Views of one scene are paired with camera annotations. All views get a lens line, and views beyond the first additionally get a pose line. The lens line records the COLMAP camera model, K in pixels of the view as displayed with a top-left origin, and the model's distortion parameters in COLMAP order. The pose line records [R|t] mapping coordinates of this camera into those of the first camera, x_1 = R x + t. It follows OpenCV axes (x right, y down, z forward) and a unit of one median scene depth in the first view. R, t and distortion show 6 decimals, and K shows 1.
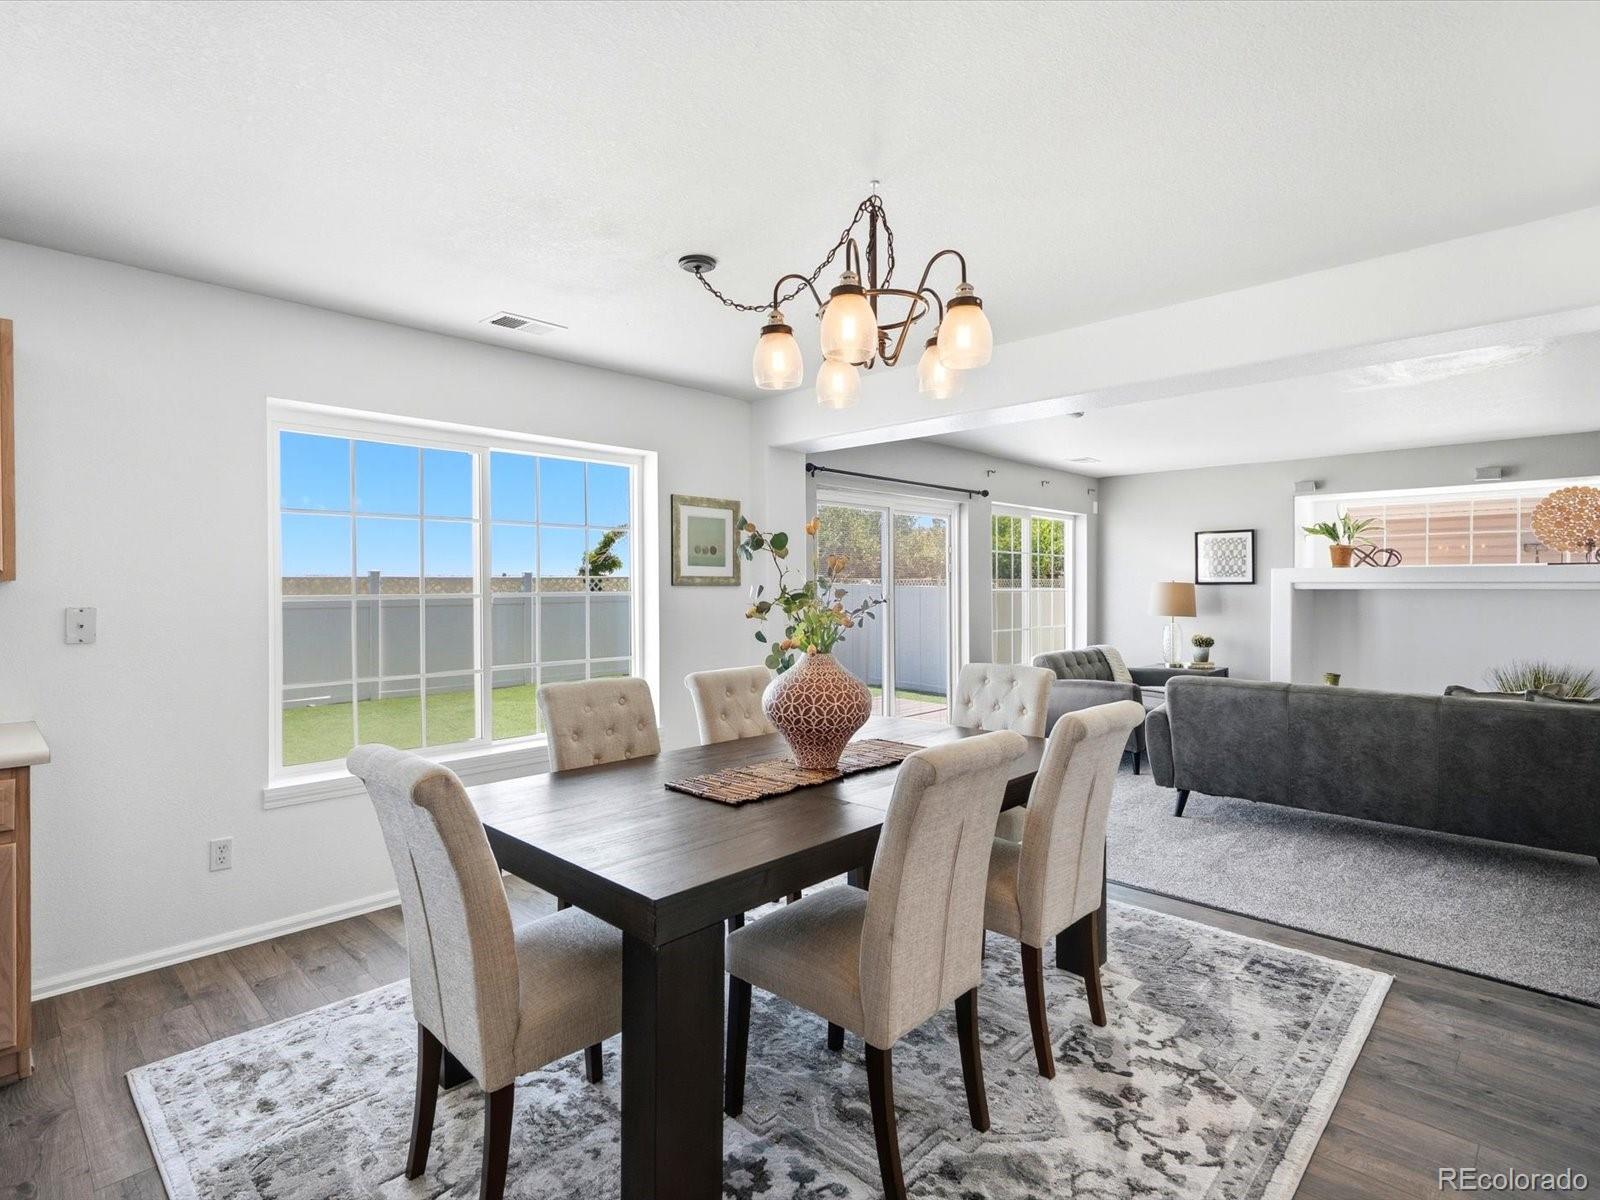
lens RADIAL K [[824.2, 0, 790.6], [0, 824.2, 602.8], [0, 0, 1]] dist [-0.003480, -0.000251]
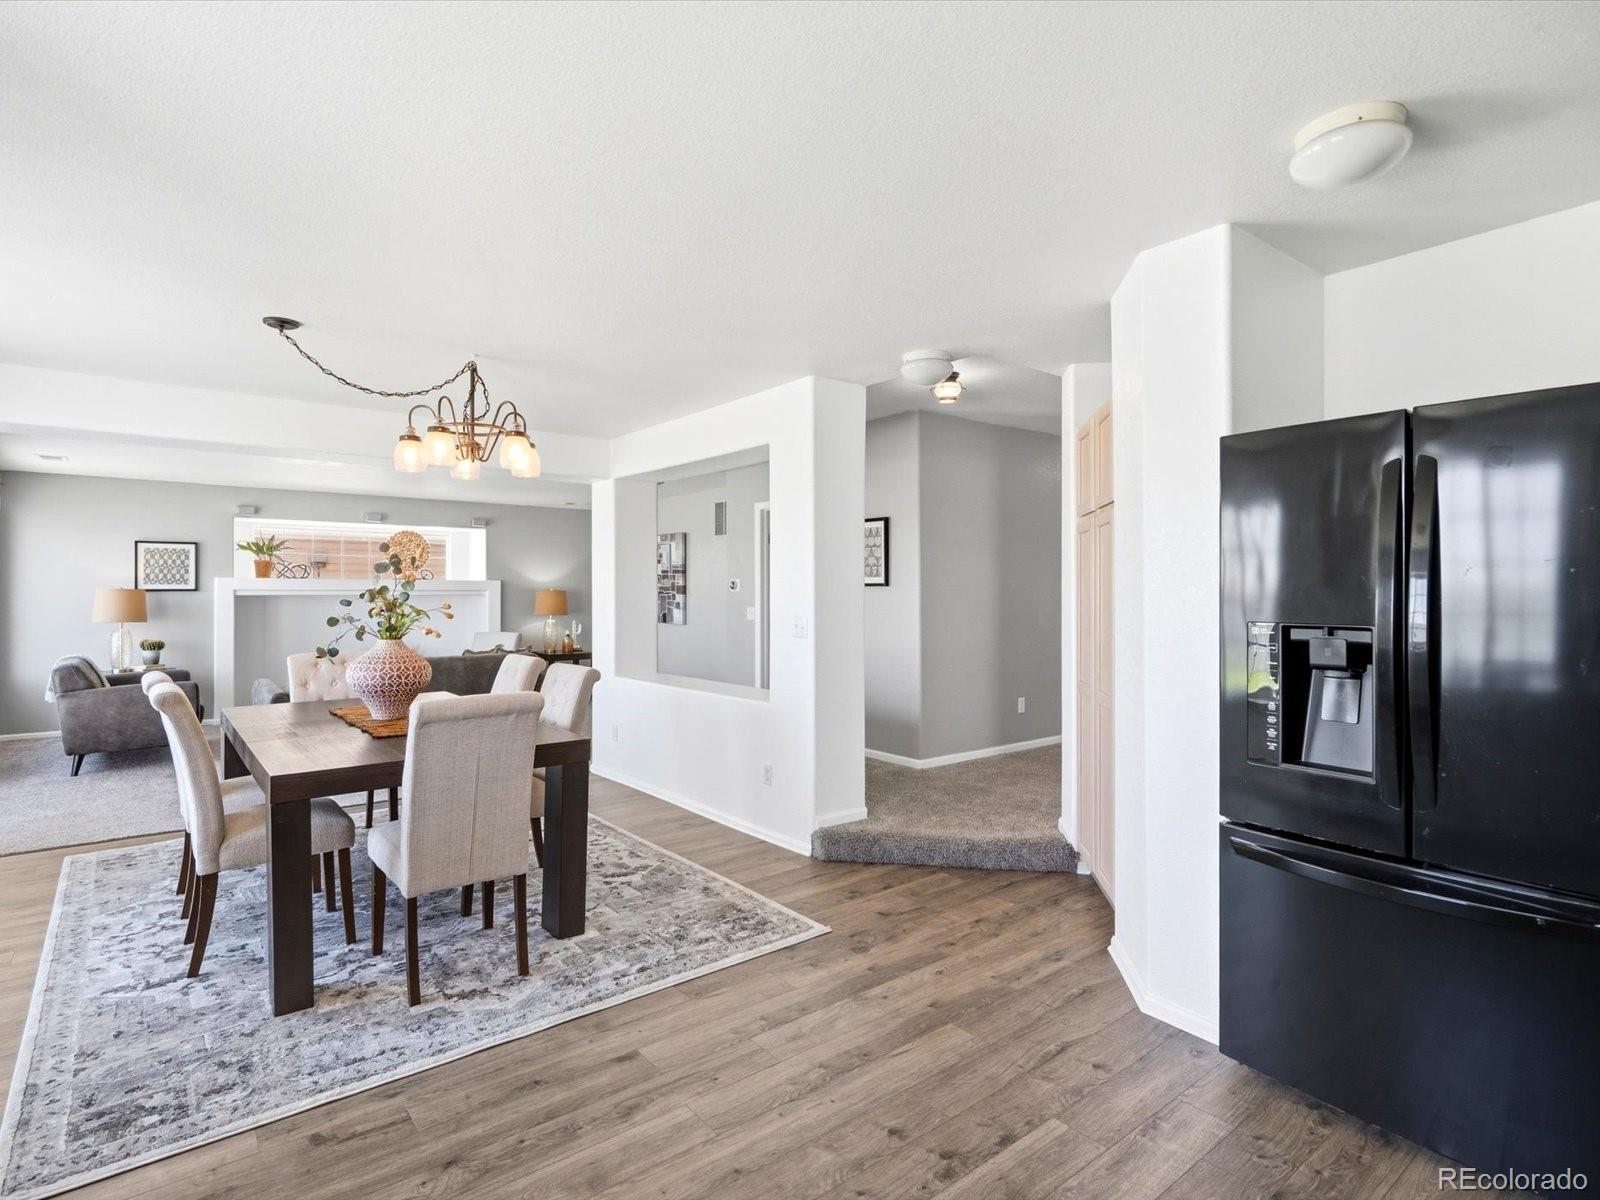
lens RADIAL K [[824.2, 0, 802.3], [0, 824.2, 597.6], [0, 0, 1]] dist [-0.003480, -0.000251]
pose [[0.130107, -0.003496, 0.991494, -0.449919], [0.018902, 0.999821, 0.001045, 0.000729], [-0.991320, 0.018605, 0.130150, 0.035989]]
